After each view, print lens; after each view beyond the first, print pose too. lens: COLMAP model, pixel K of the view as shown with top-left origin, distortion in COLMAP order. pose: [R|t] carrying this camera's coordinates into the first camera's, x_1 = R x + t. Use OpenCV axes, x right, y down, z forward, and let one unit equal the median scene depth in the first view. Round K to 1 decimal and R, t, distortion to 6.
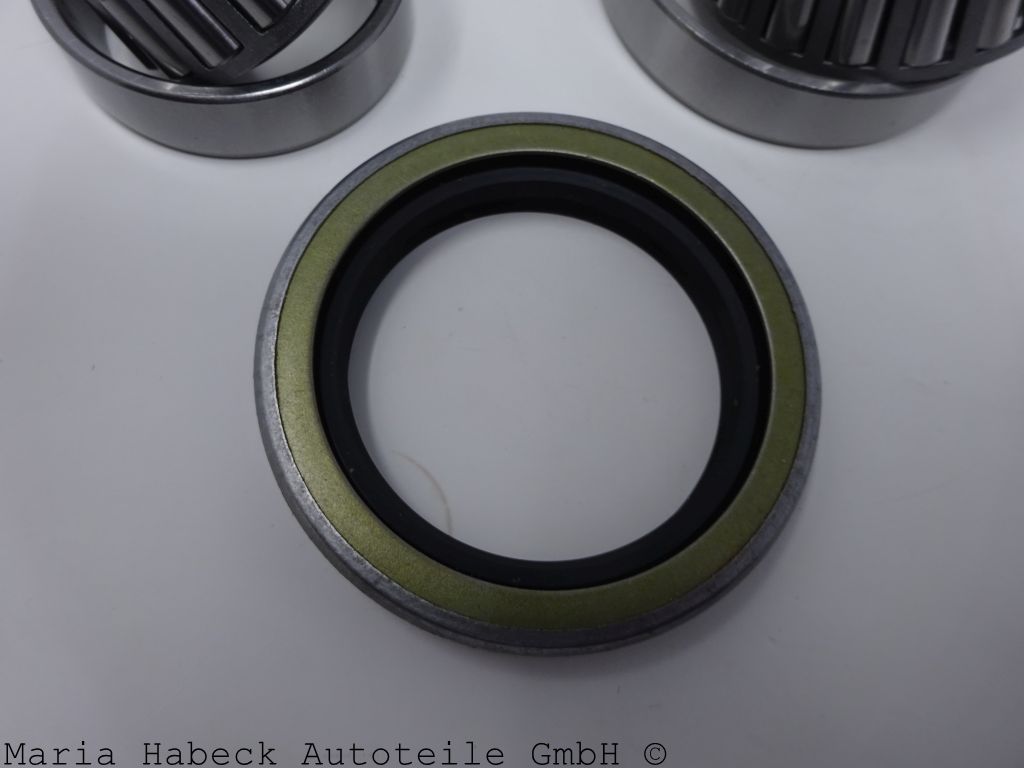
lens RADIAL K [[748.8, 0, 512.0], [0, 748.8, 384.0], [0, 0, 1]] dist [0.010414, 0.003600]
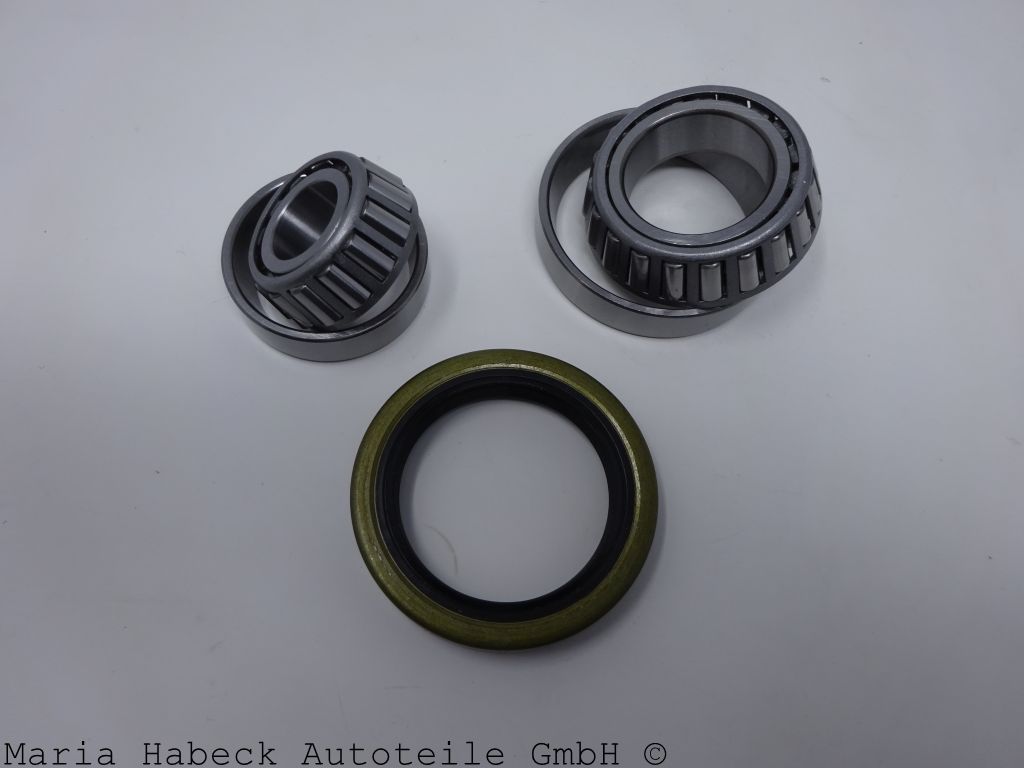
lens RADIAL K [[748.8, 0, 512.0], [0, 748.8, 384.0], [0, 0, 1]] dist [0.010414, 0.003600]
pose [[0.999195, -0.033915, -0.021418, 0.104544], [0.031935, 0.995709, -0.086857, -0.085720], [0.024272, 0.086103, 0.995991, -0.834503]]
